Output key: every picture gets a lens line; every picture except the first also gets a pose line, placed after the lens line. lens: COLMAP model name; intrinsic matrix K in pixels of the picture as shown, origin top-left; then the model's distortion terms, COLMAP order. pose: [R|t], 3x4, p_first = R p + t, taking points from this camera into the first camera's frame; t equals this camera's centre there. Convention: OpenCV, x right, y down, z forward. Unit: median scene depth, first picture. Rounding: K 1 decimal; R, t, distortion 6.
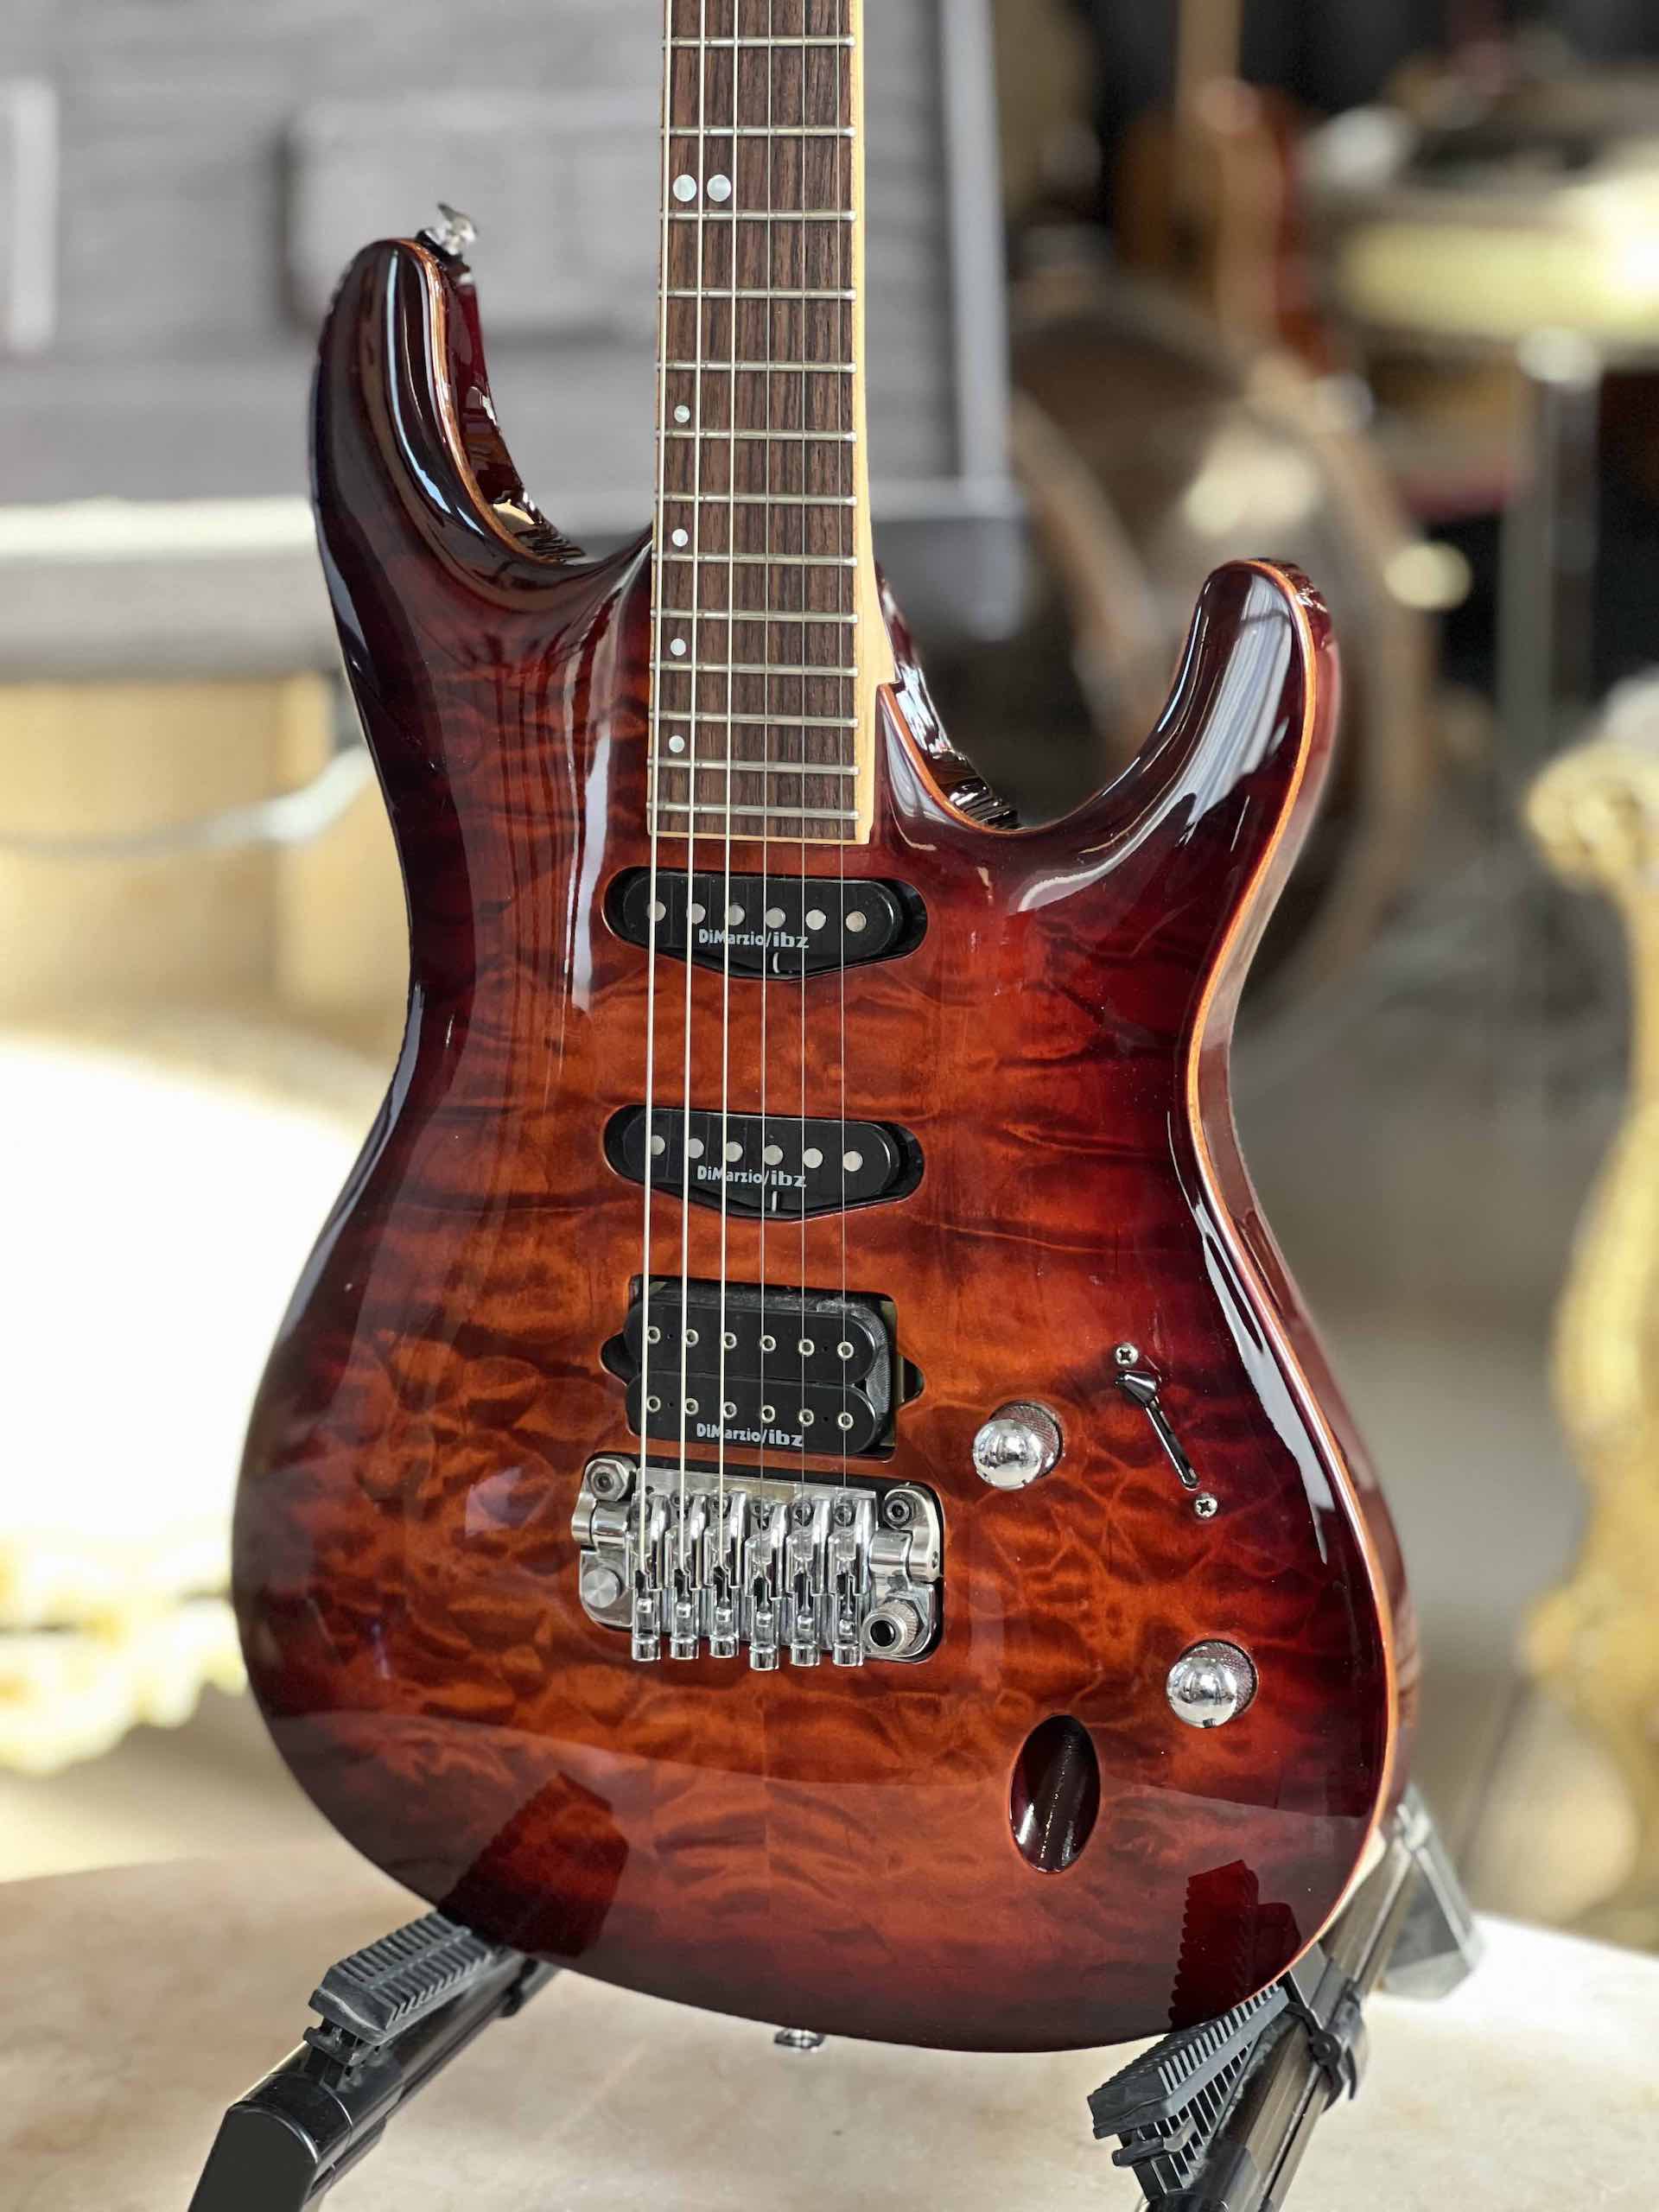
lens RADIAL K [[4921.9, 0, 829.5], [0, 4921.9, 1106.0], [0, 0, 1]] dist [-0.056592, 3.798811]
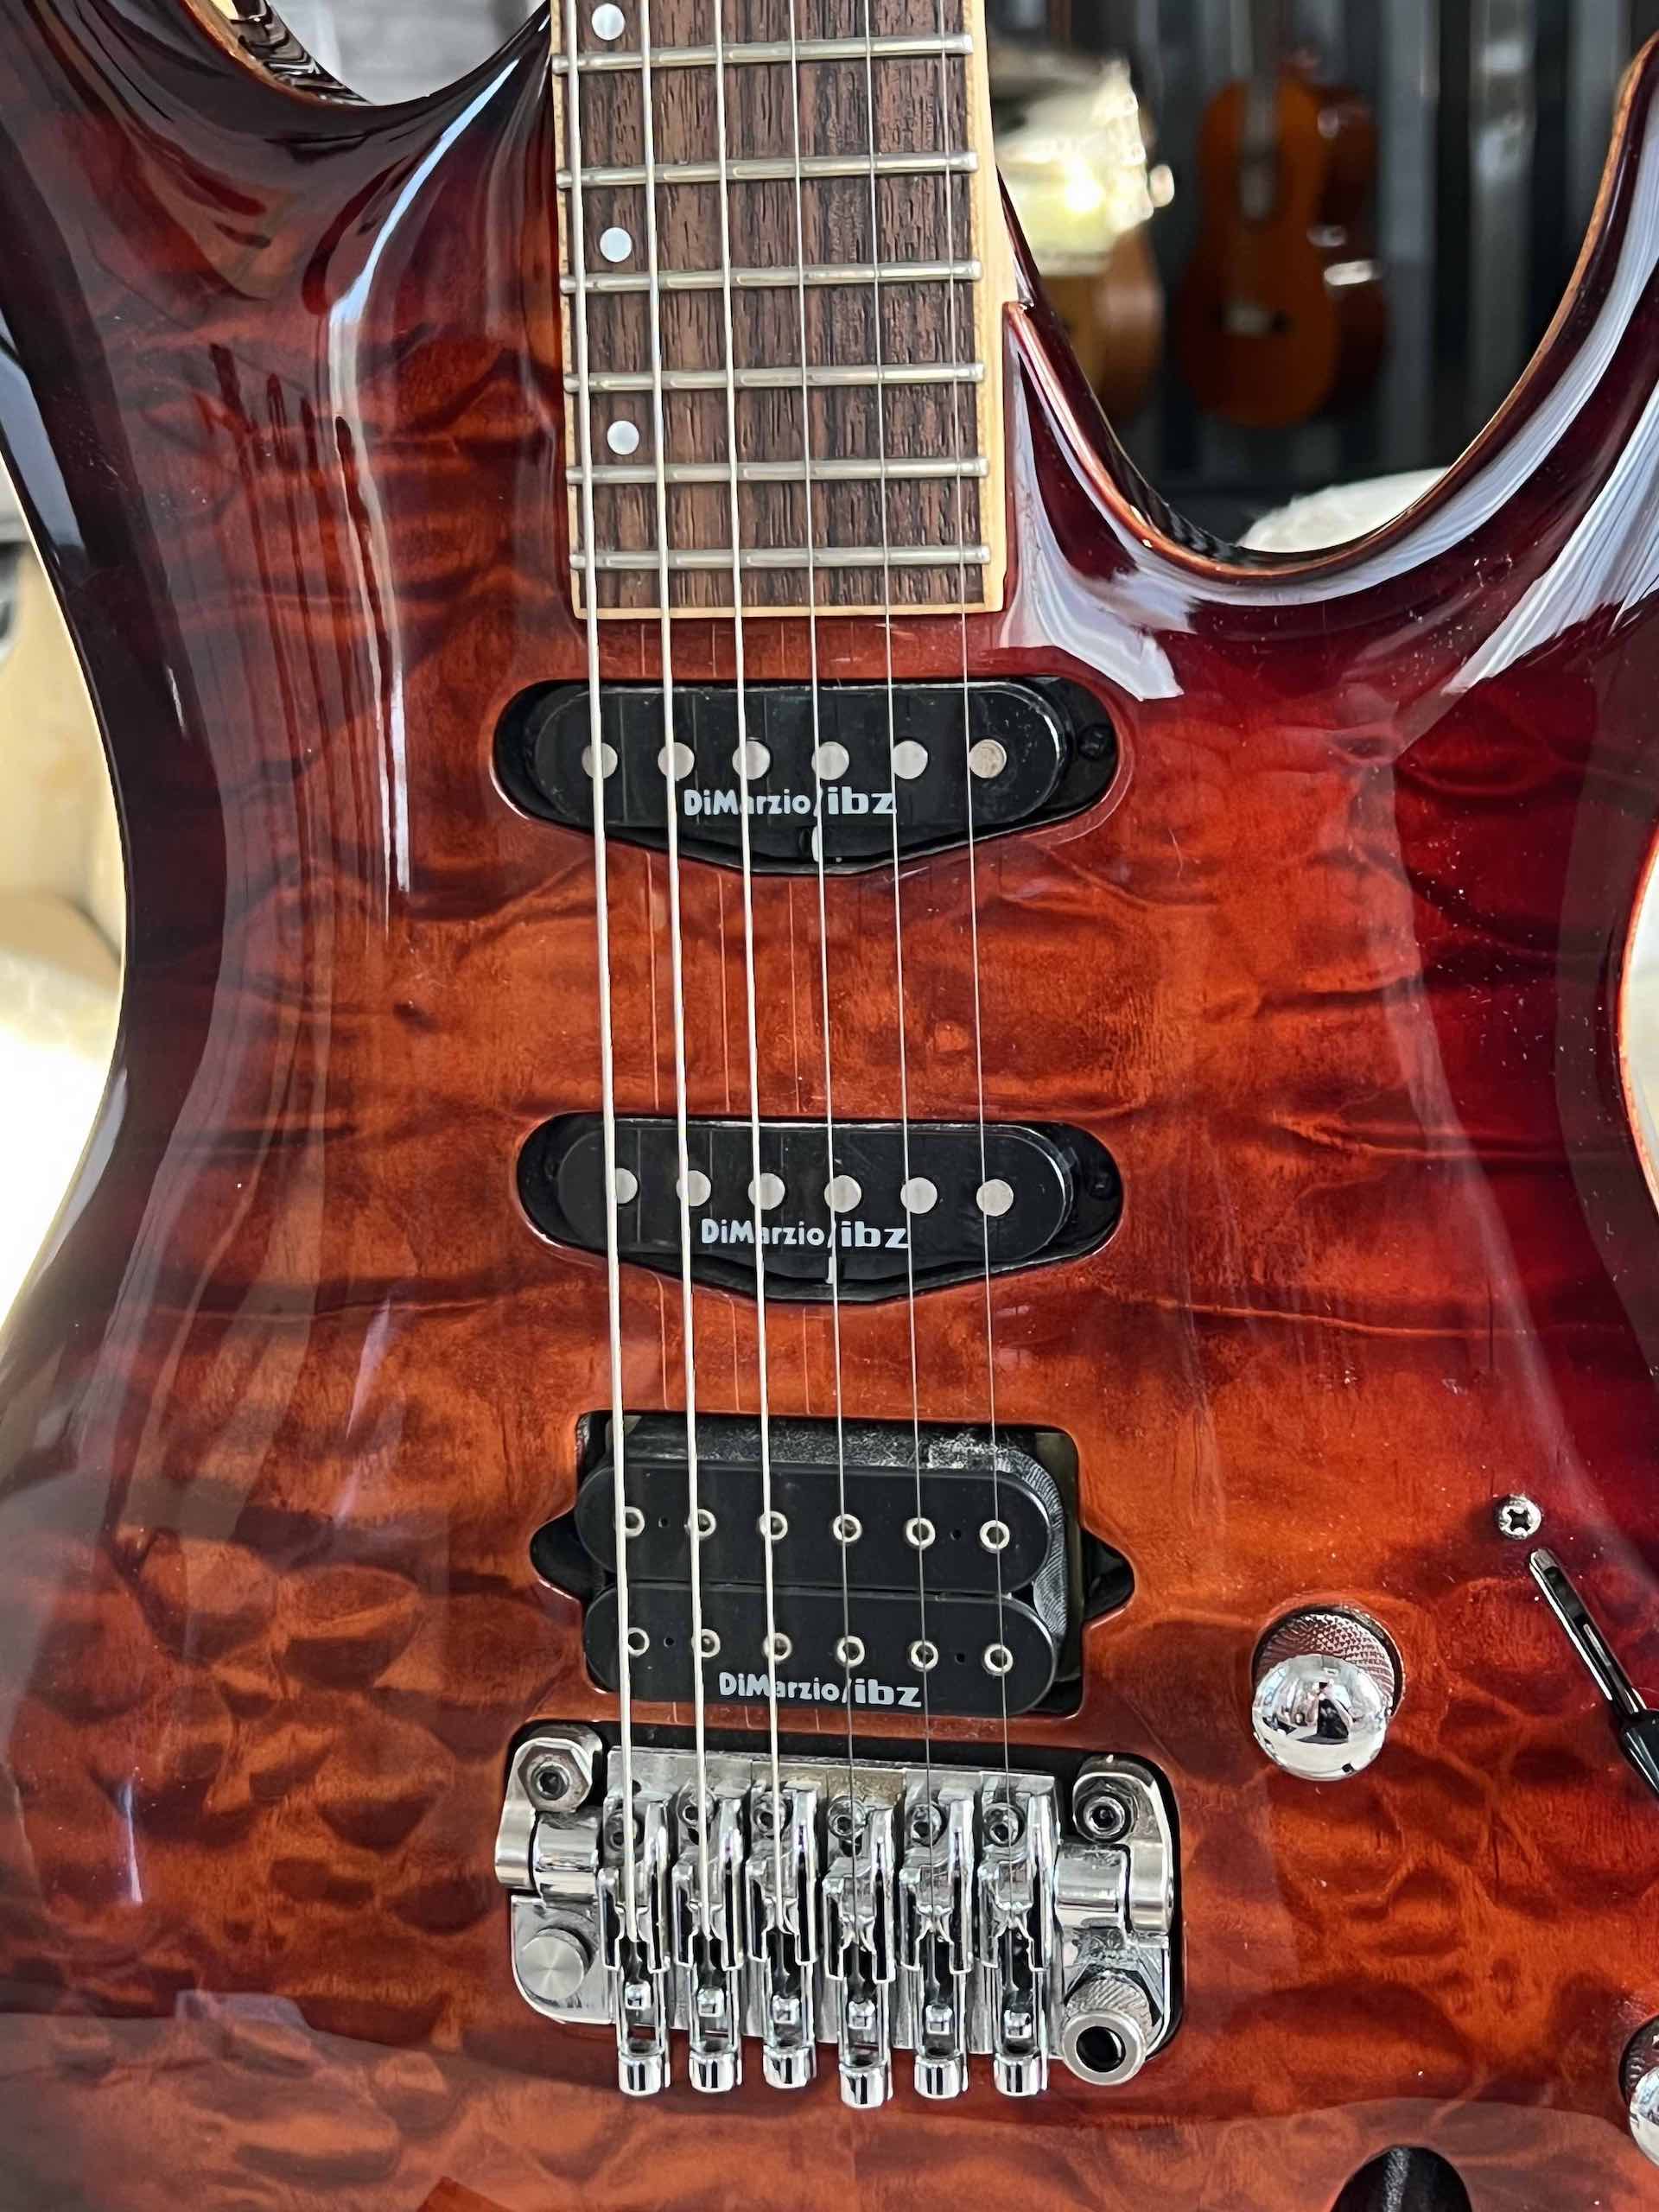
lens RADIAL K [[3277.0, 0, 829.5], [0, 3277.0, 1106.0], [0, 0, 1]] dist [0.358016, -1.373800]
pose [[0.986691, -0.070006, 0.146768, -0.066401], [0.060955, 0.996003, 0.065287, -0.024004], [-0.150752, -0.055472, 0.987014, 0.639515]]
